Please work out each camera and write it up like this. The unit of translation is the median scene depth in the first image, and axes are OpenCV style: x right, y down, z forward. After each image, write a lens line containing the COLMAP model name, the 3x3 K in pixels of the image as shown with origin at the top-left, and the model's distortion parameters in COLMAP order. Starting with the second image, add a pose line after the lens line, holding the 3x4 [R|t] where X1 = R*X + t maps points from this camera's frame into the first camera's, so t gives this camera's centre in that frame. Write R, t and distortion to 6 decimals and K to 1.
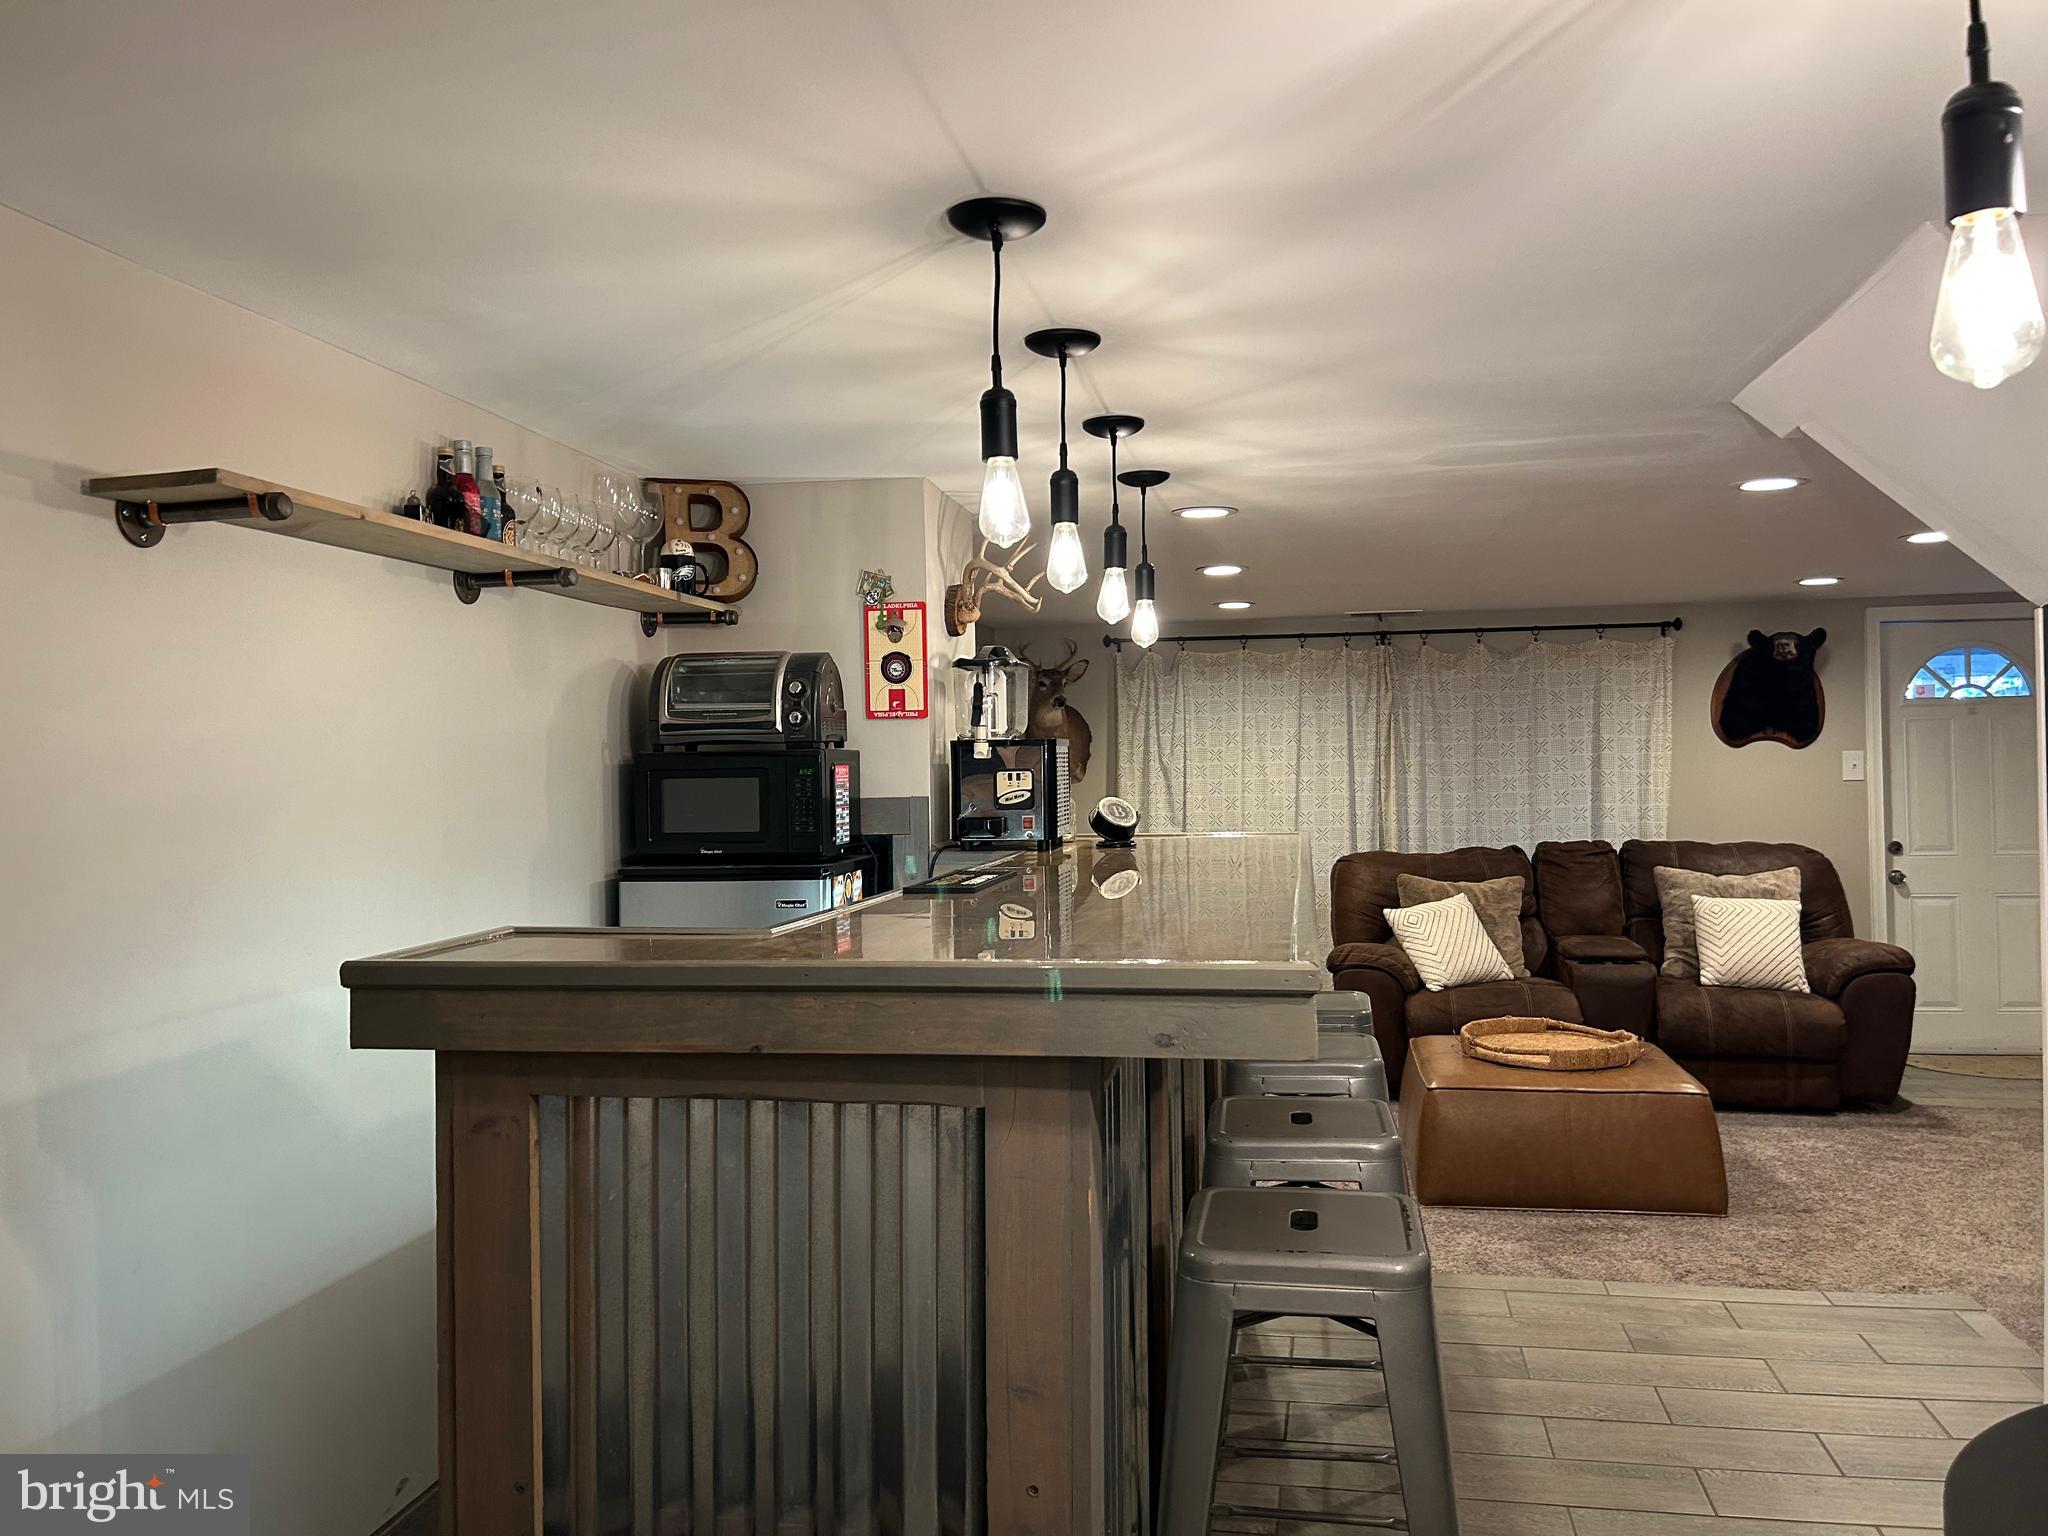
lens RADIAL K [[1544.1, 0, 1019.5], [0, 1544.1, 774.9], [0, 0, 1]] dist [0.061667, -0.072336]
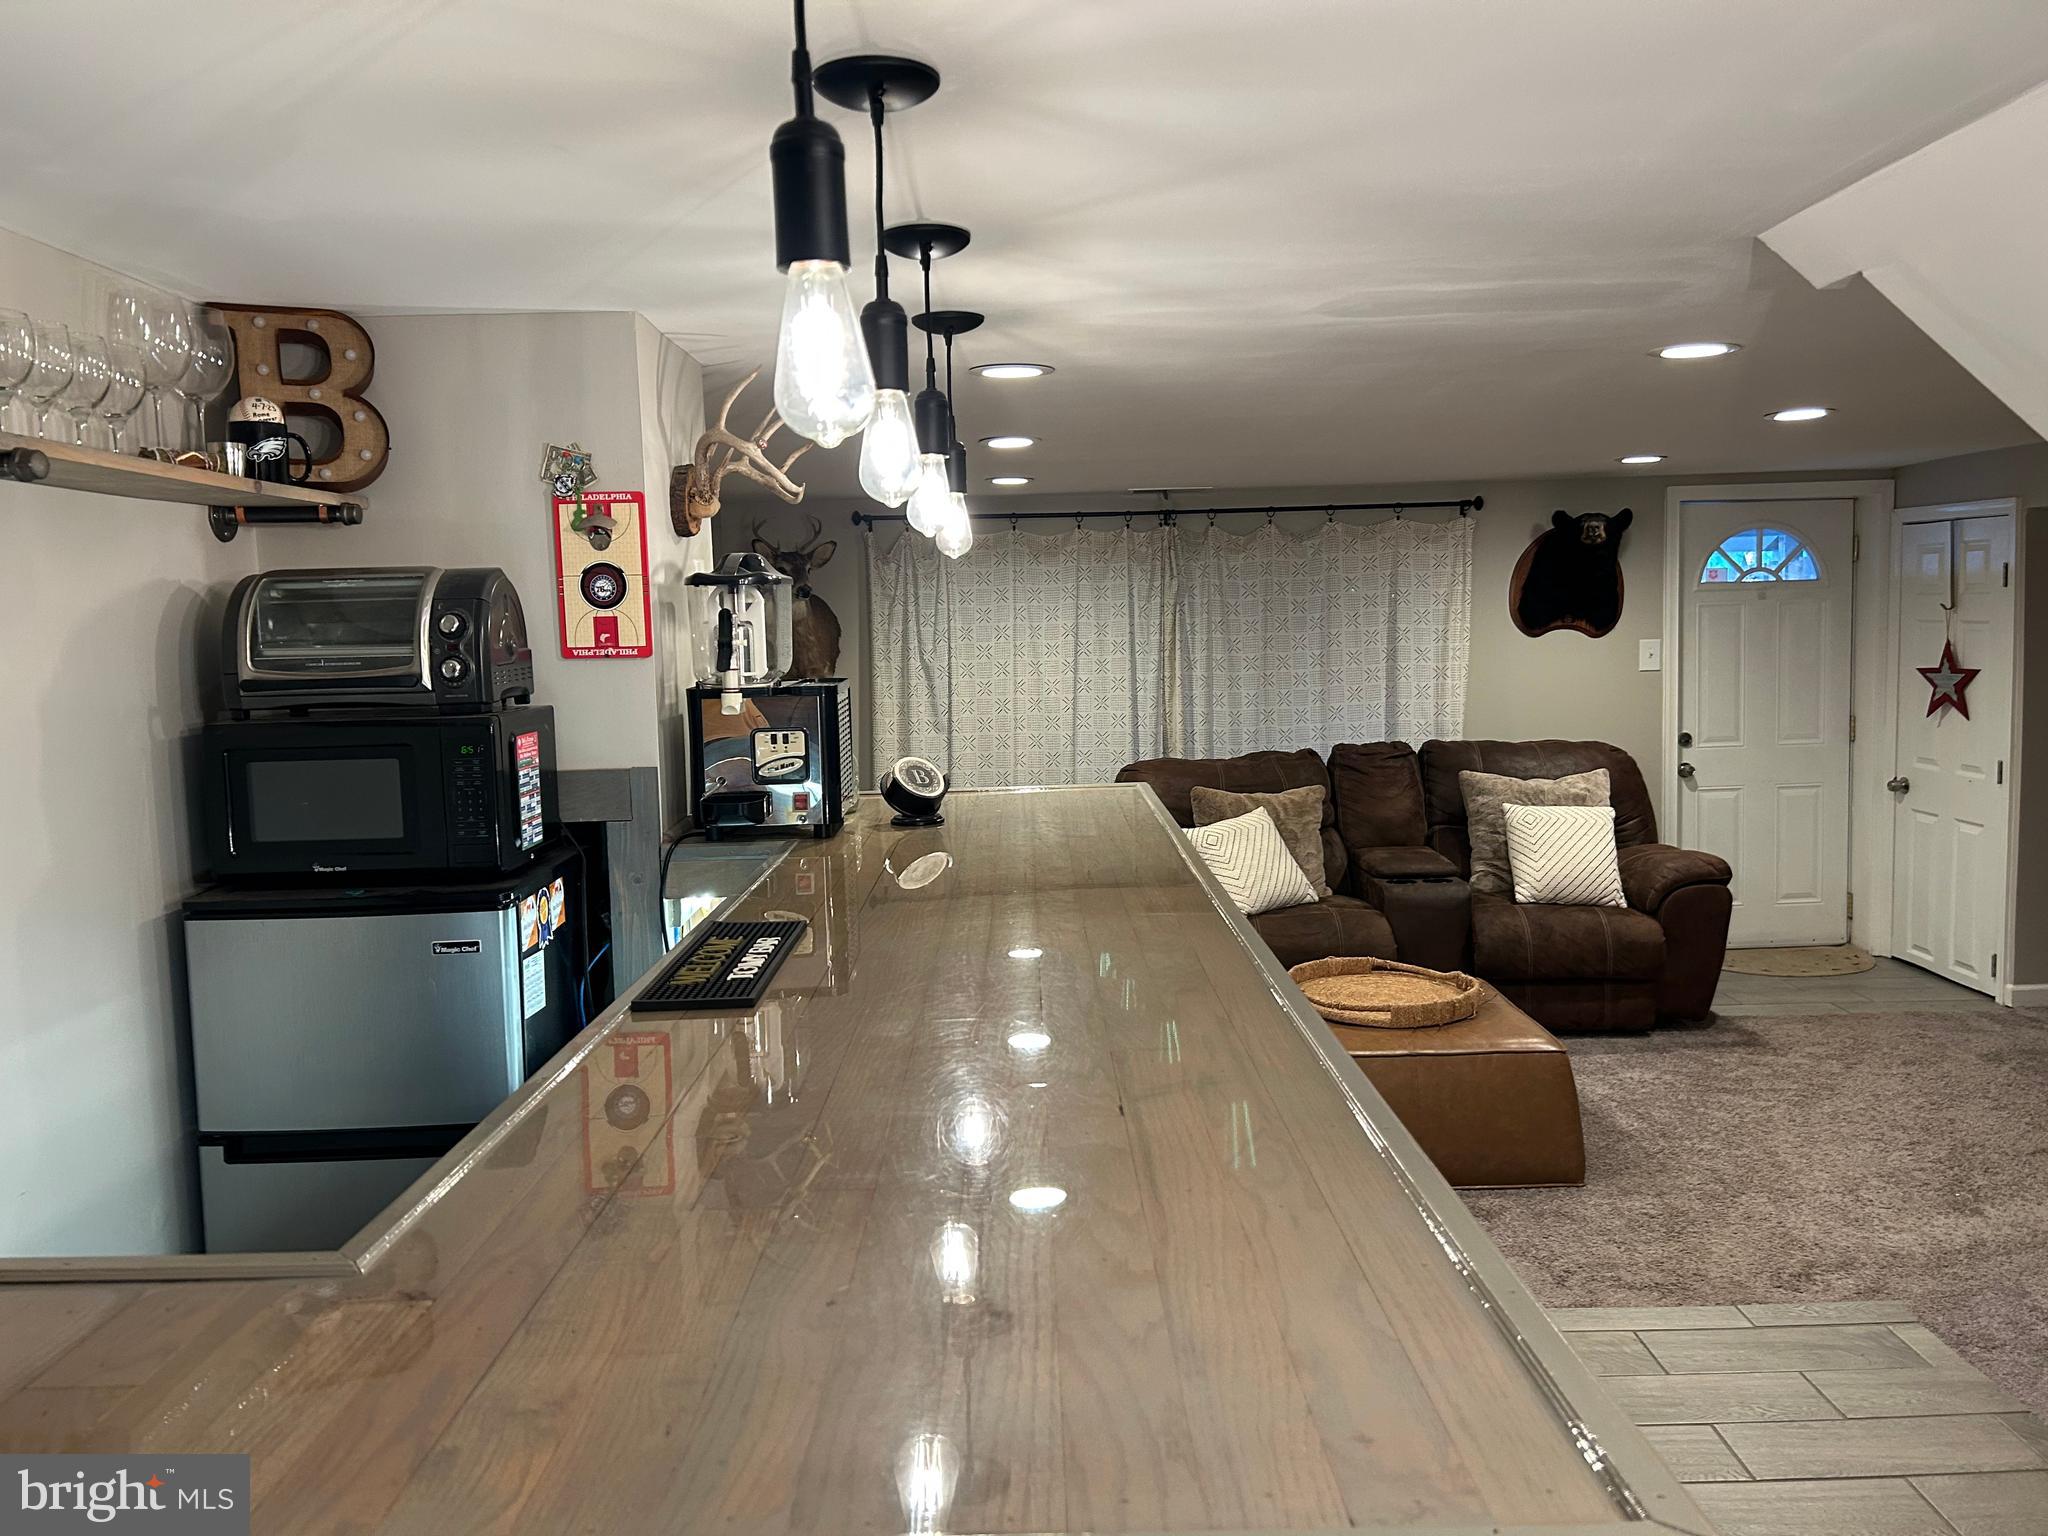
lens RADIAL K [[1558.2, 0, 1029.2], [0, 1558.2, 760.1], [0, 0, 1]] dist [0.100211, -0.219381]
pose [[0.982828, -0.026026, 0.182680, -0.020818], [0.011543, 0.996736, 0.079901, -0.043418], [-0.184163, -0.076420, 0.979920, 0.244867]]
